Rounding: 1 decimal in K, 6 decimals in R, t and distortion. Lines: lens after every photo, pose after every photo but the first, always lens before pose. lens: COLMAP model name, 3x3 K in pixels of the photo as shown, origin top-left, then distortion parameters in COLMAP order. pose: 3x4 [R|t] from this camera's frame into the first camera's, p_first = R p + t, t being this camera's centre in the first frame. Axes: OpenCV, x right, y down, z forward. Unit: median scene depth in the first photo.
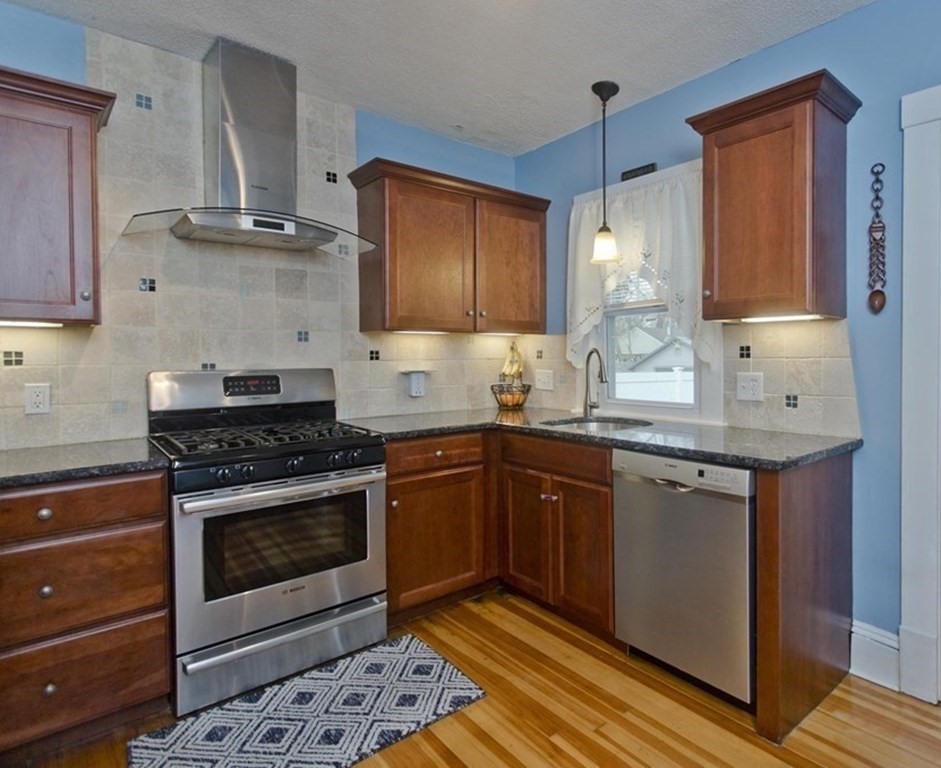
lens RADIAL K [[544.0, 0, 560.6], [0, 544.0, 357.4], [0, 0, 1]] dist [-0.003256, 0.004930]
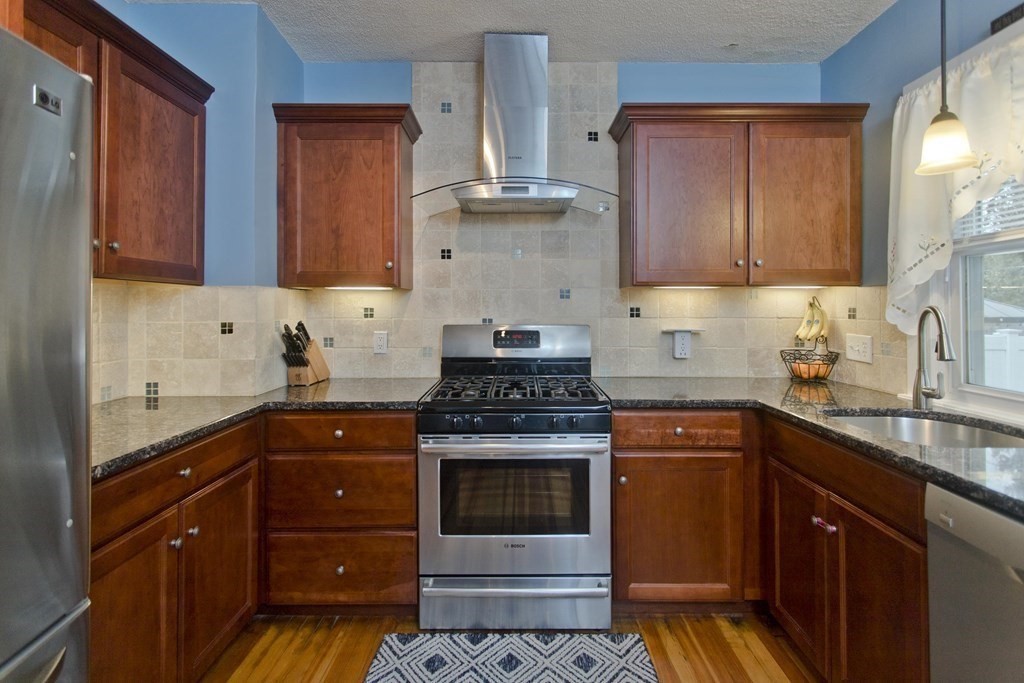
lens RADIAL K [[491.3, 0, 520.9], [0, 491.3, 302.5], [0, 0, 1]] dist [-0.000682, 0.002928]
pose [[0.740139, -0.000884, -0.672453, 0.112970], [-0.008936, 0.999898, -0.011150, -0.012265], [0.672394, 0.014262, 0.740056, 0.279855]]
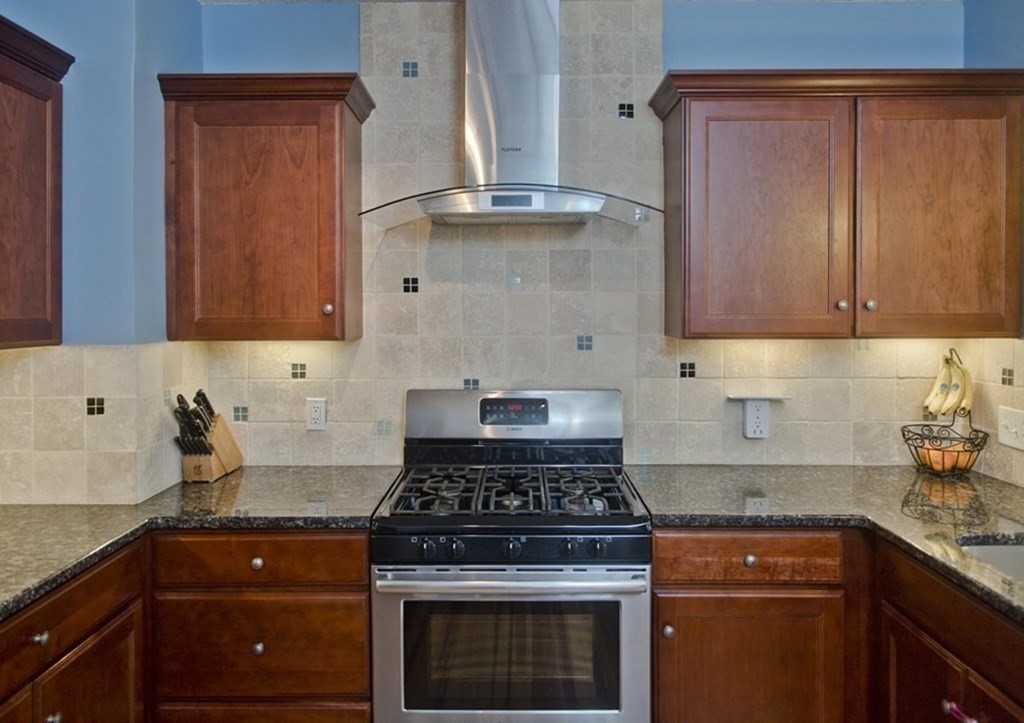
lens RADIAL K [[727.6, 0, 511.1], [0, 727.6, 314.7], [0, 0, 1]] dist [-0.002312, -0.000828]
pose [[0.731158, 0.007853, -0.682163, 0.121848], [-0.007683, 0.999965, 0.003277, -0.089087], [0.682165, 0.002845, 0.731193, 0.270243]]
